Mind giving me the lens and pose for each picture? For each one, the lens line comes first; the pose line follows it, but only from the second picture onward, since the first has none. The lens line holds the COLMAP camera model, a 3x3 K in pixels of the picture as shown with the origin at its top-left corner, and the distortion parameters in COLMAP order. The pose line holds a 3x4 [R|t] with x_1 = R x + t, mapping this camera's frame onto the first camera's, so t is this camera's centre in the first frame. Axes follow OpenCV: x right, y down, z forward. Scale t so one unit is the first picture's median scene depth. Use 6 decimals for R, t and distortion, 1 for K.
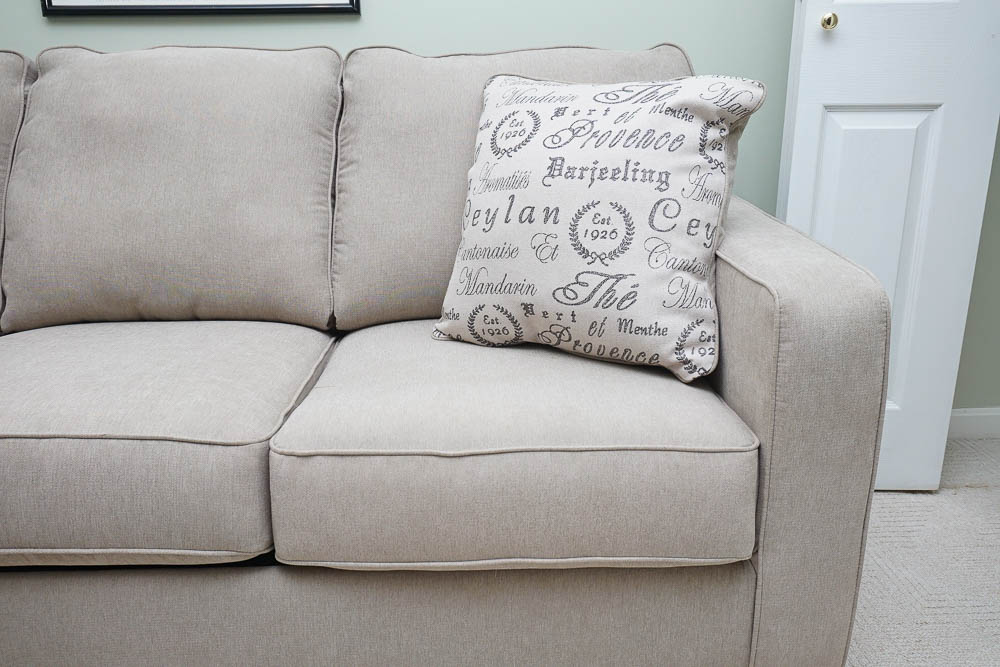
lens RADIAL K [[895.2, 0, 504.1], [0, 895.2, 337.8], [0, 0, 1]] dist [-0.018409, 0.035115]
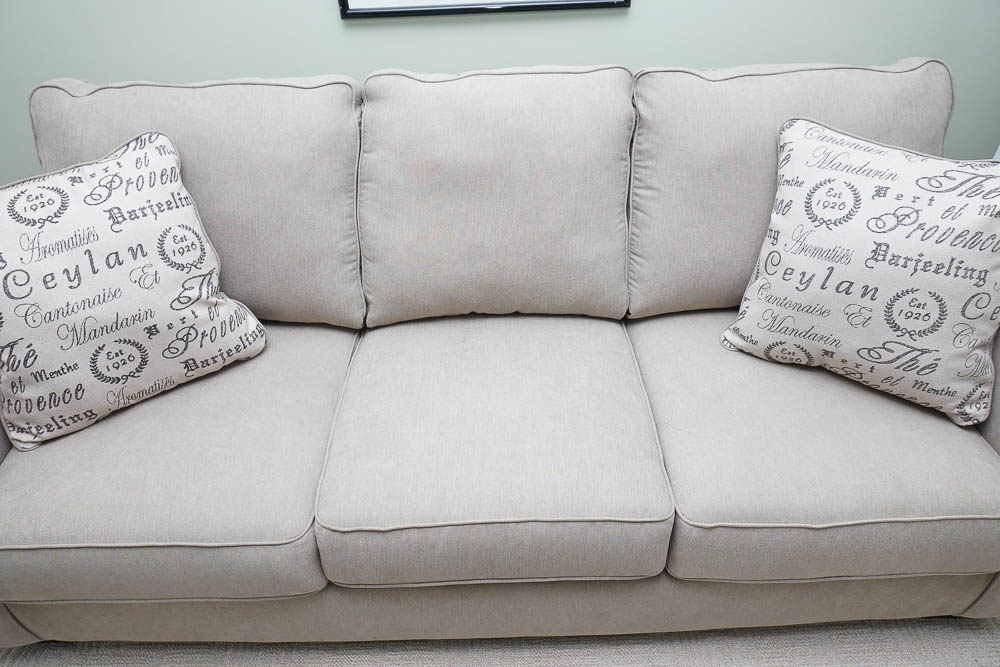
lens RADIAL K [[665.0, 0, 503.2], [0, 665.0, 336.4], [0, 0, 1]] dist [-0.029642, 0.014008]
pose [[0.999703, -0.009837, -0.022304, -0.416822], [0.017871, 0.918025, 0.396119, -0.439314], [0.016579, -0.396400, 0.917928, 0.152224]]
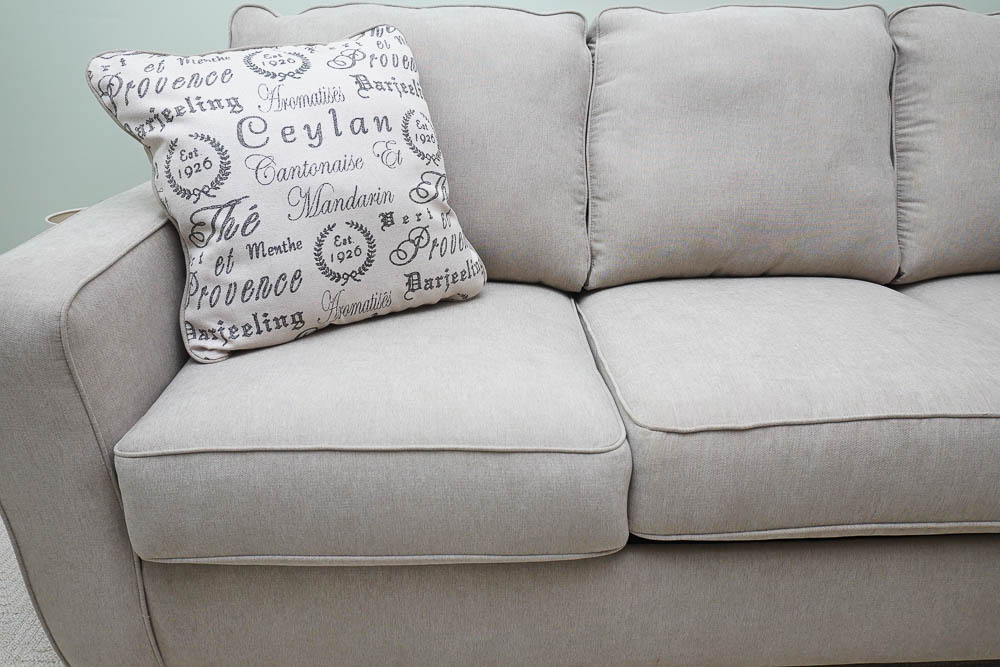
lens RADIAL K [[730.8, 0, 504.8], [0, 730.8, 335.3], [0, 0, 1]] dist [-0.032190, 0.013214]
pose [[0.999975, -0.006636, -0.002623, -0.789533], [0.006888, 0.993726, 0.111625, -0.057507], [0.001866, -0.111641, 0.993747, 0.171082]]
